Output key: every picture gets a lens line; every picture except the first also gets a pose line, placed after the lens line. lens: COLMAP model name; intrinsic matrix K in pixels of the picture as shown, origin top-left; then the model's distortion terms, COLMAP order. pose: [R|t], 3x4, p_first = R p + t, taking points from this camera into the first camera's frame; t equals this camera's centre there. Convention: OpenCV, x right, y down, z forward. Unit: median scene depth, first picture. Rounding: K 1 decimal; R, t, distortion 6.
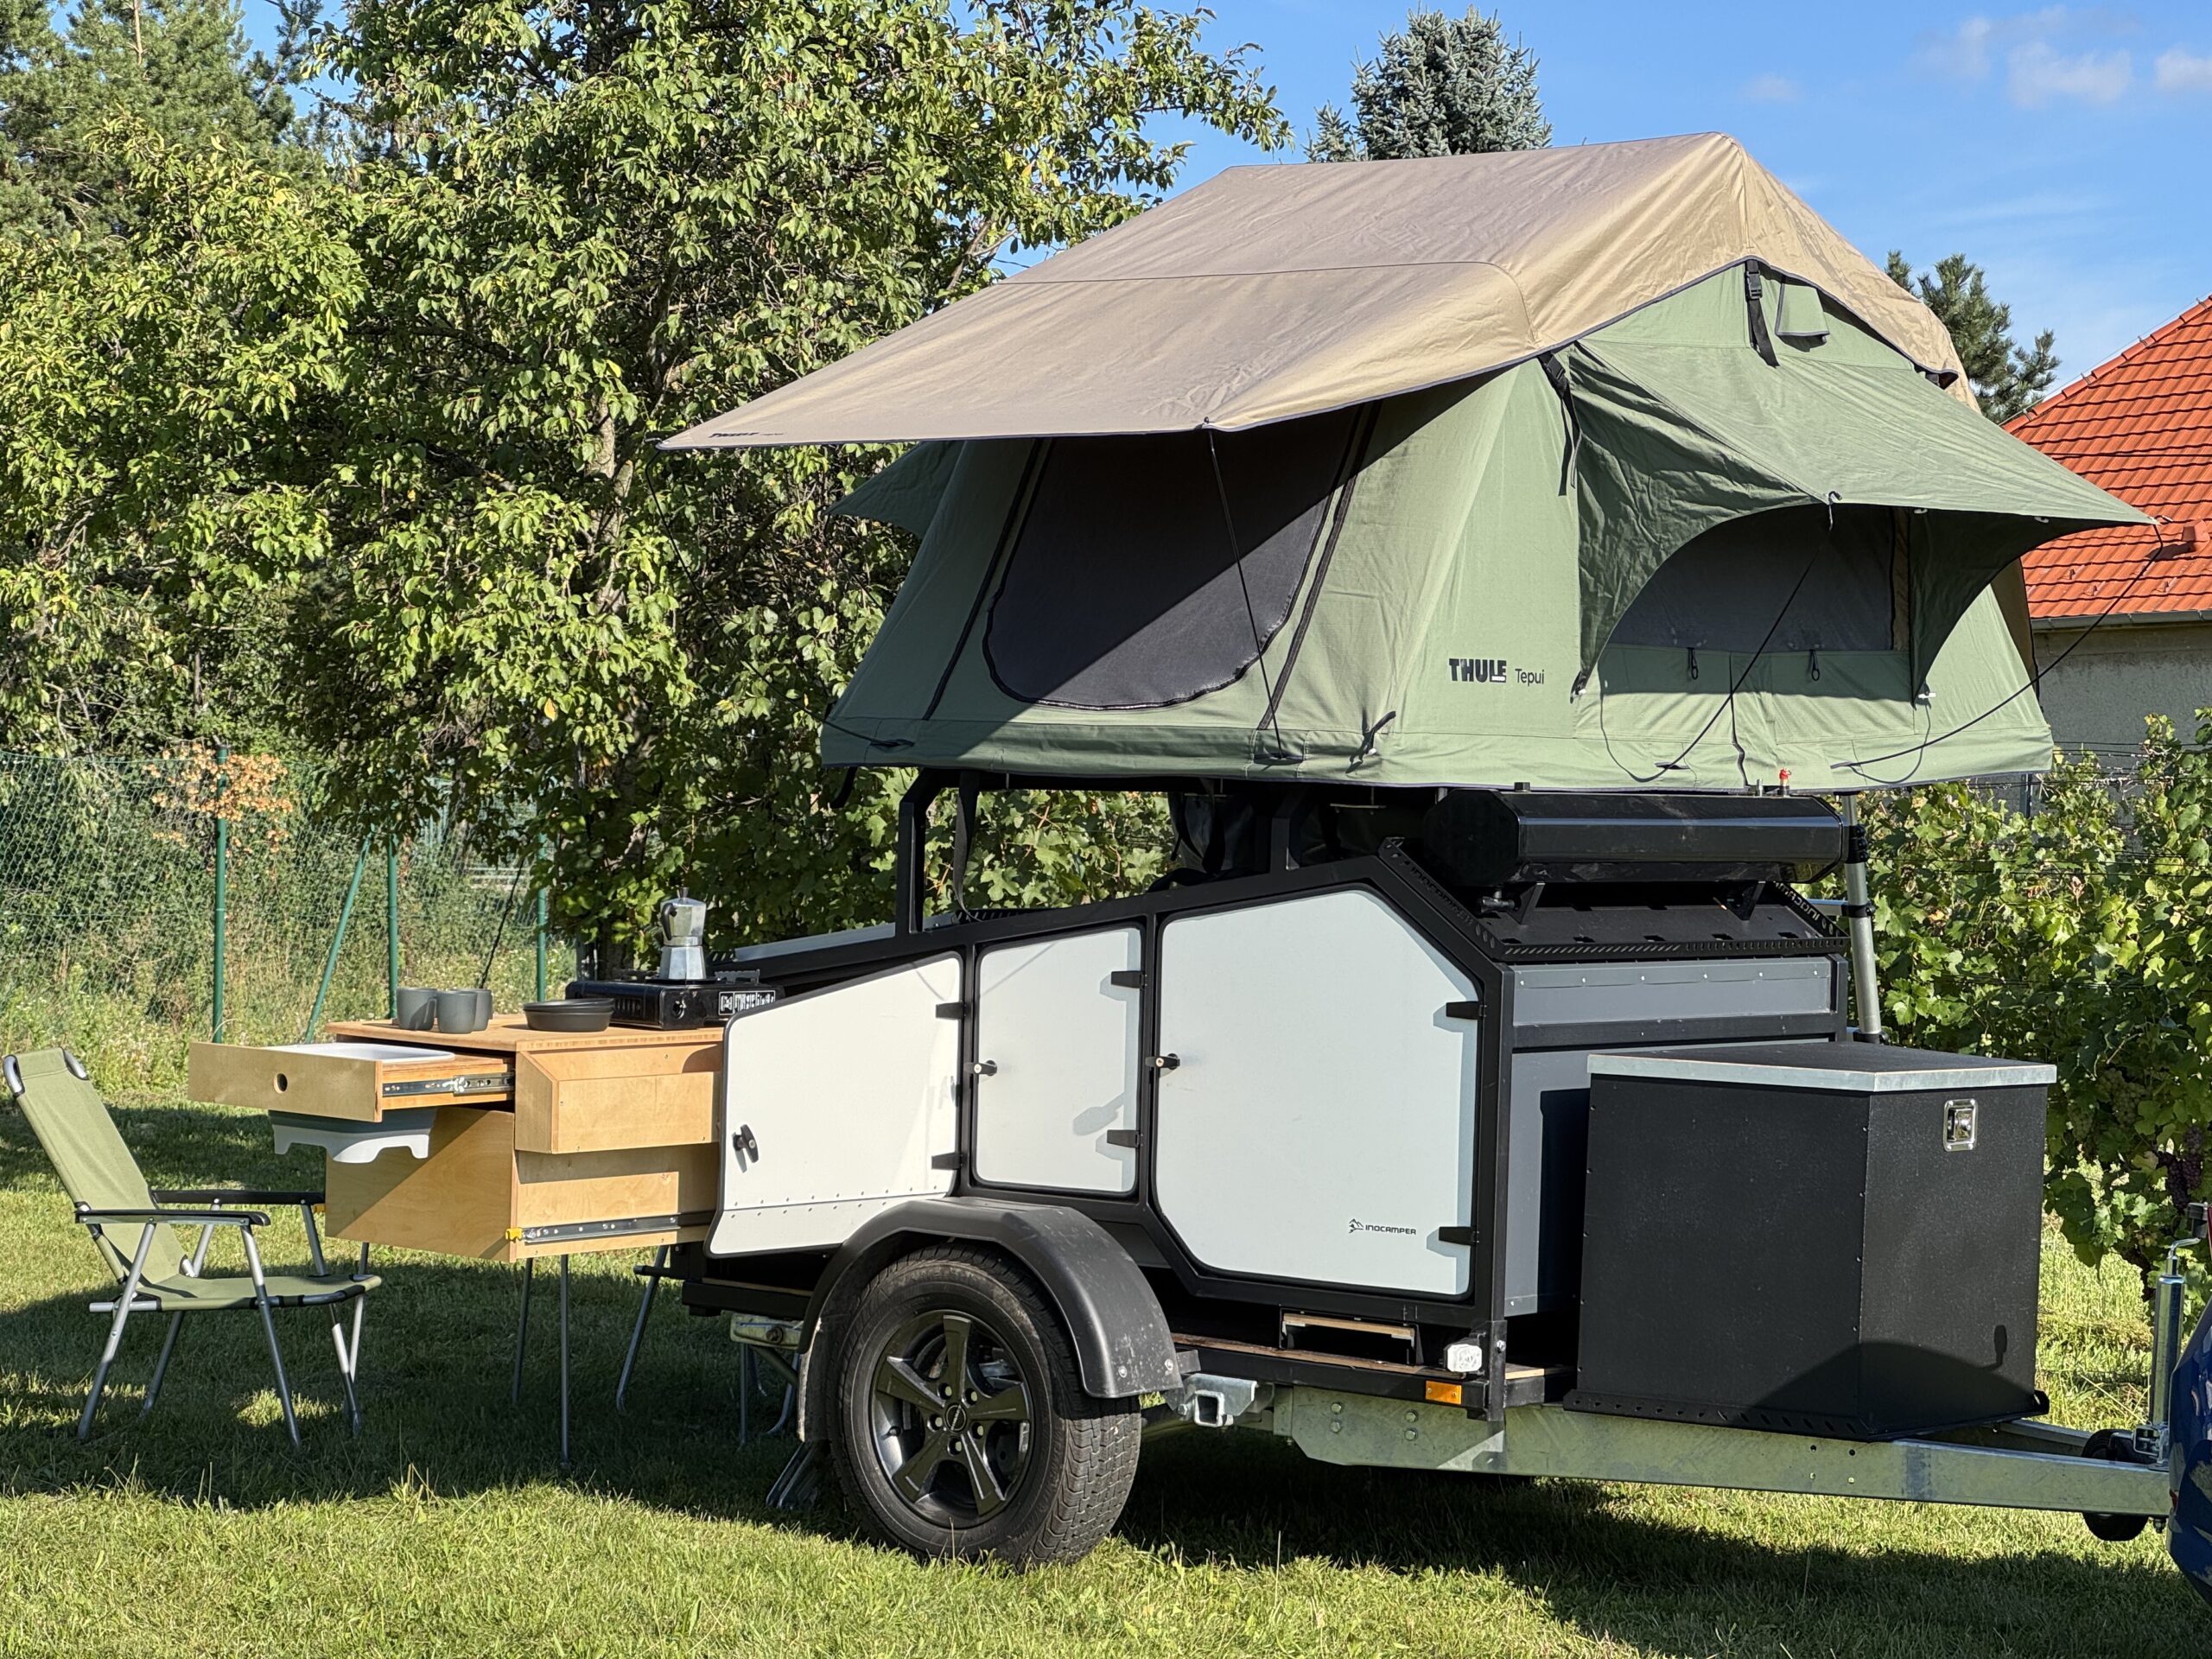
lens RADIAL K [[5045.0, 0, 1106.0], [0, 5045.0, 829.5], [0, 0, 1]] dist [-0.451995, 17.853010]
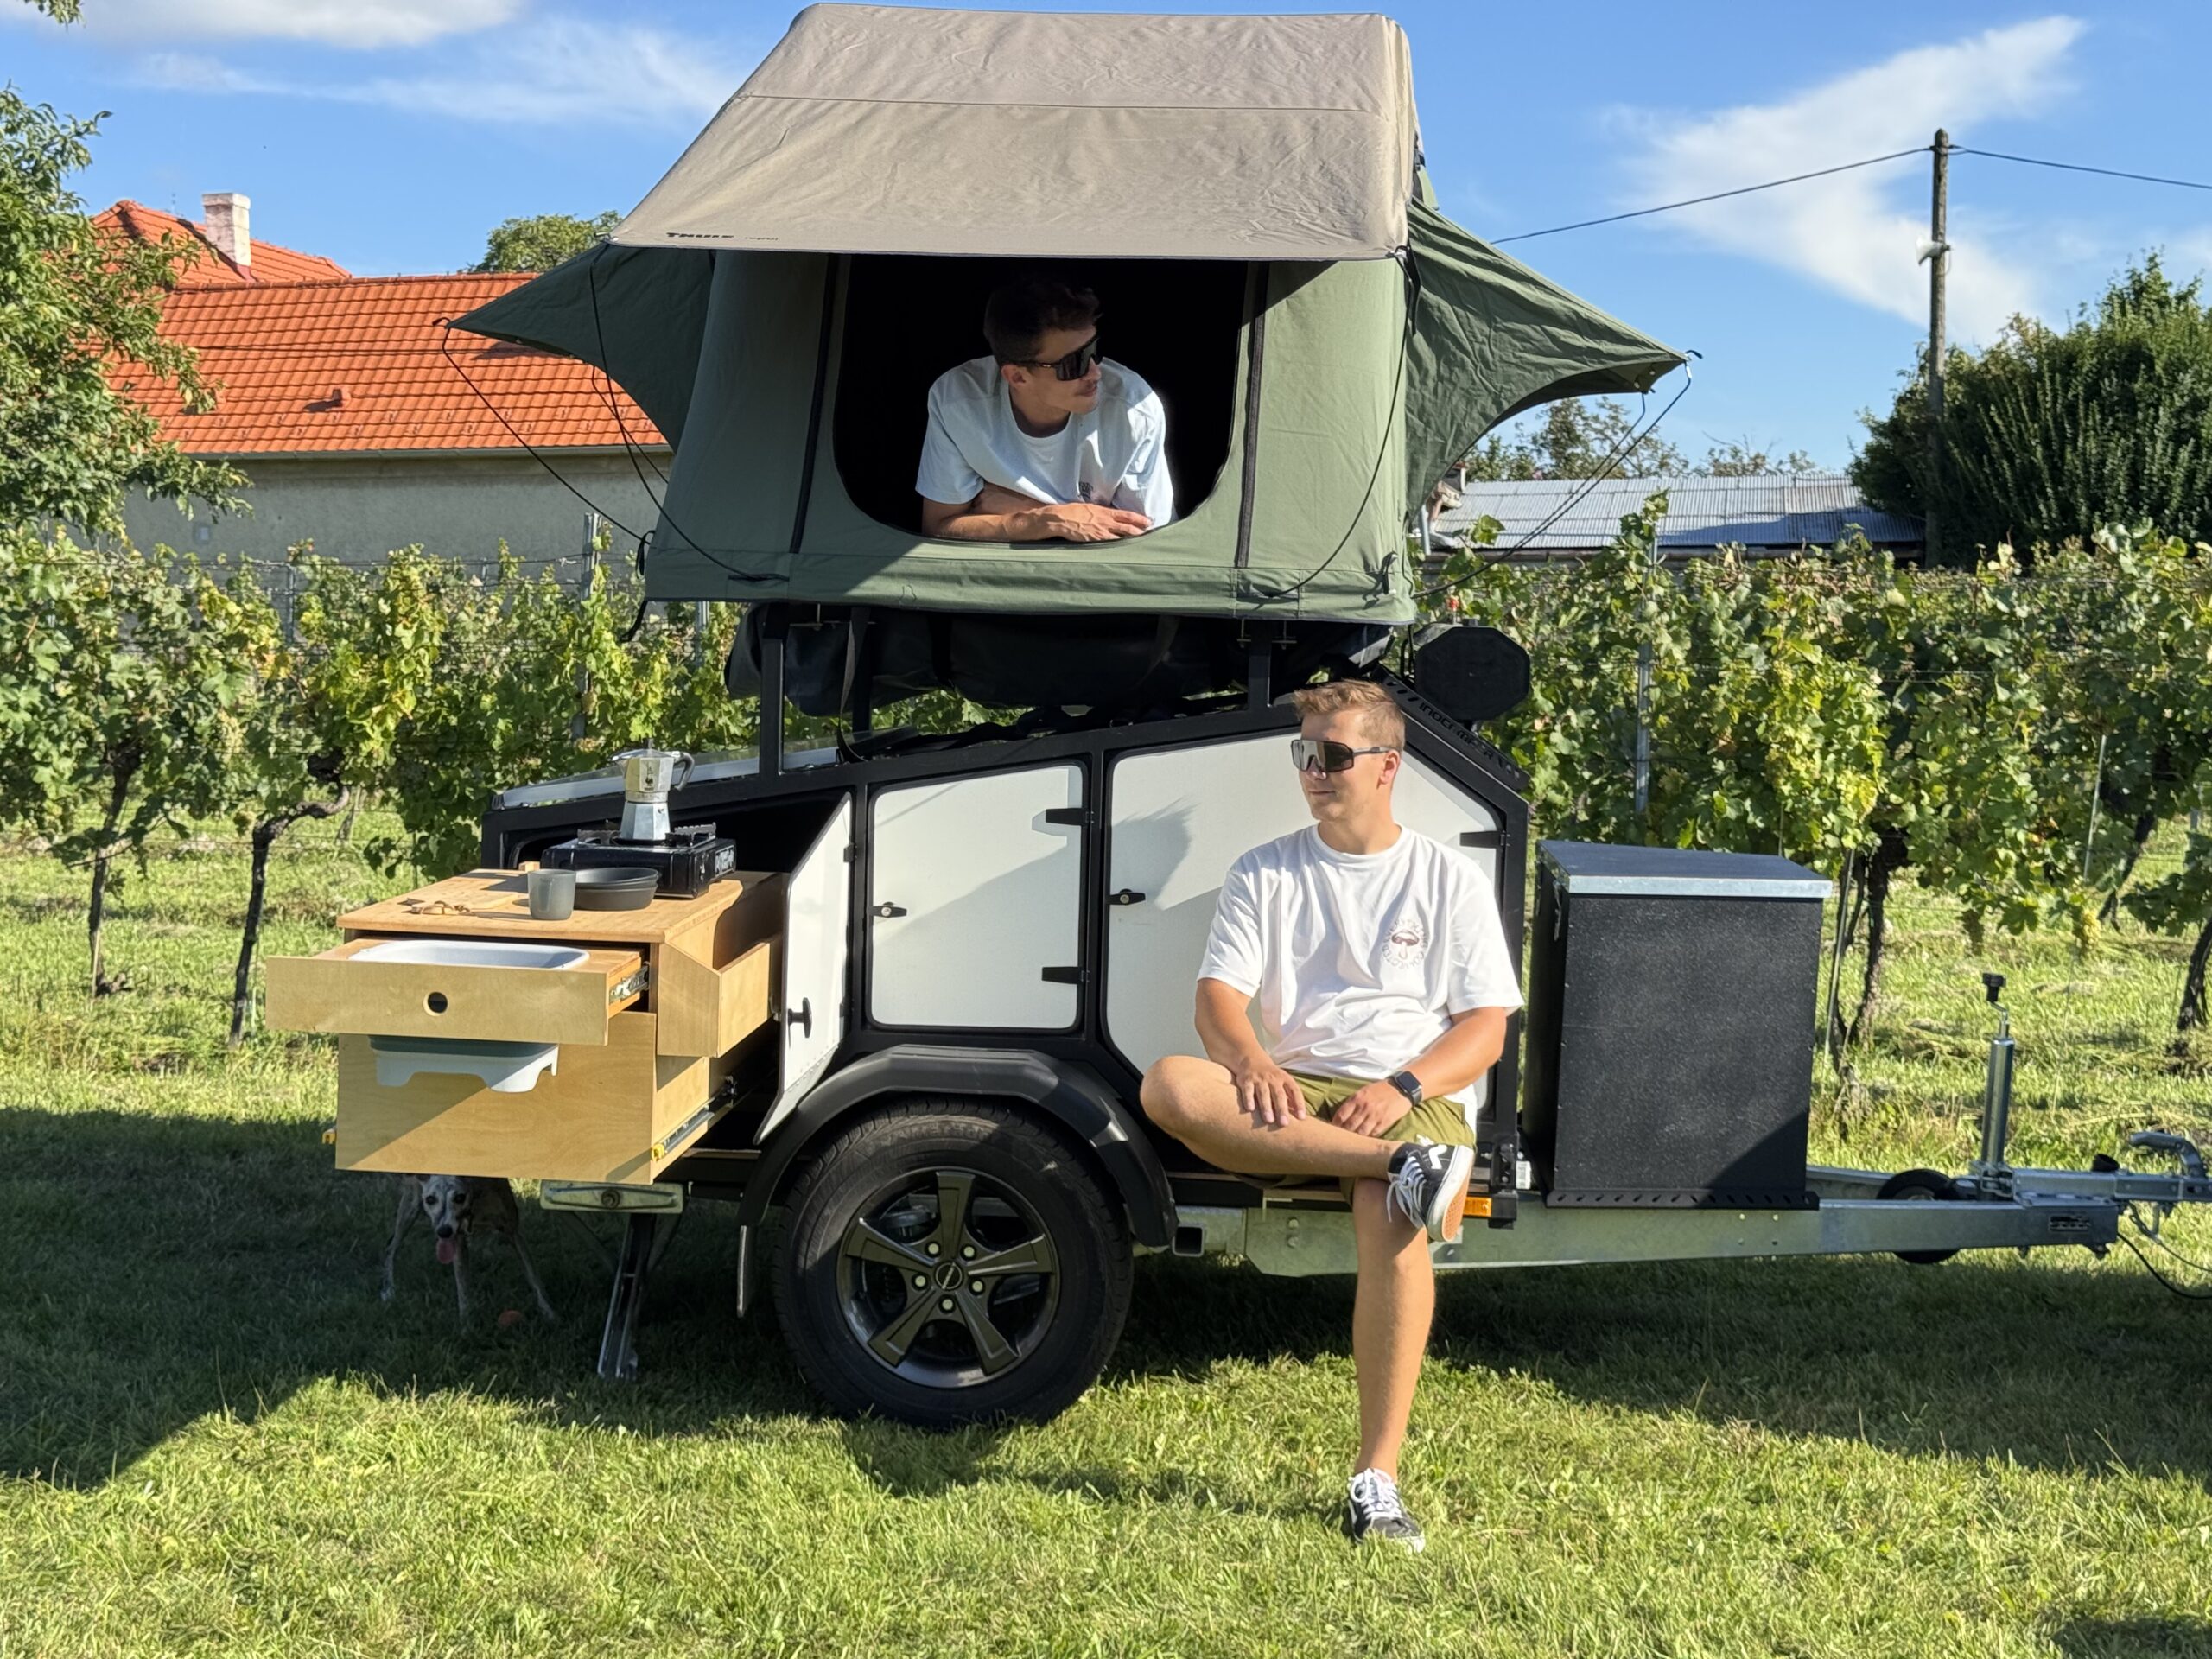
lens RADIAL K [[3024.9, 0, 1106.0], [0, 3024.9, 829.5], [0, 0, 1]] dist [0.256491, -0.031966]
pose [[0.790298, -0.049948, 0.610684, -0.359452], [0.001376, 0.996814, 0.079750, -0.015730], [-0.612721, -0.062186, 0.787849, 0.526775]]
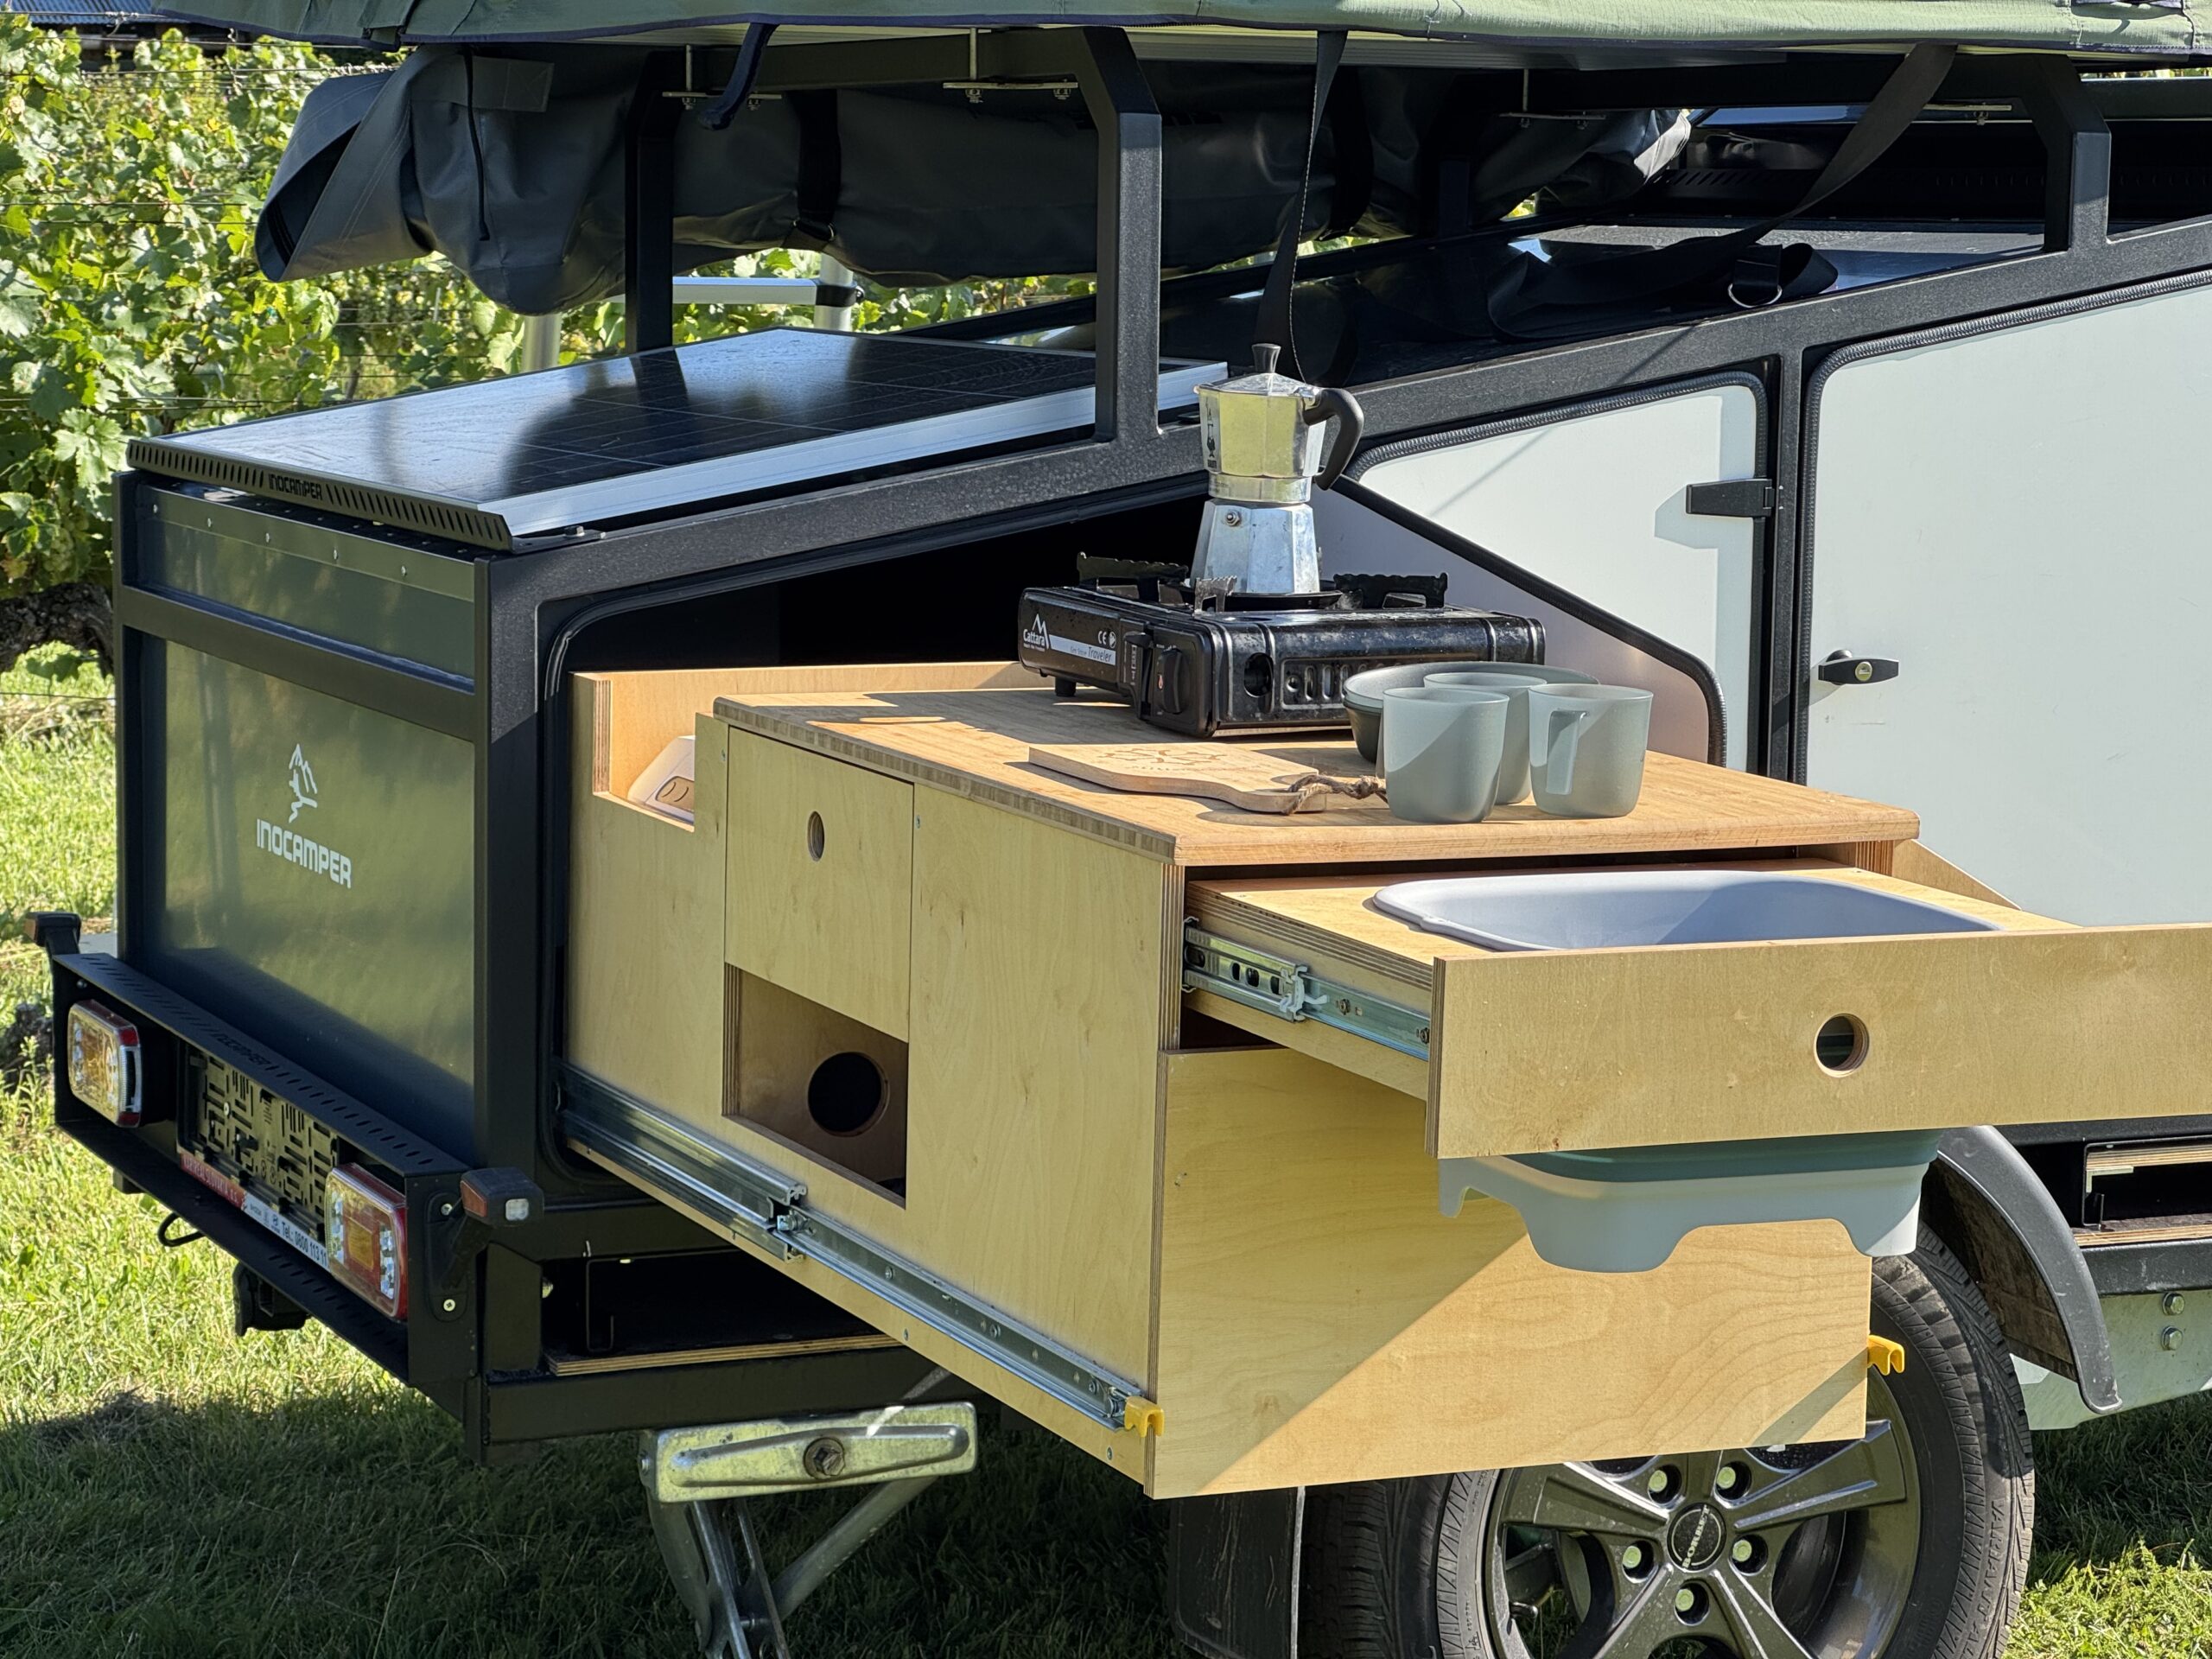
lens RADIAL K [[4963.5, 0, 1106.0], [0, 4963.5, 829.5], [0, 0, 1]] dist [0.210800, 0.908168]
pose [[0.387326, -0.136627, 0.911763, -0.436088], [0.000734, 0.989004, 0.147890, -0.007606], [-0.921942, -0.056612, 0.383167, 0.884956]]
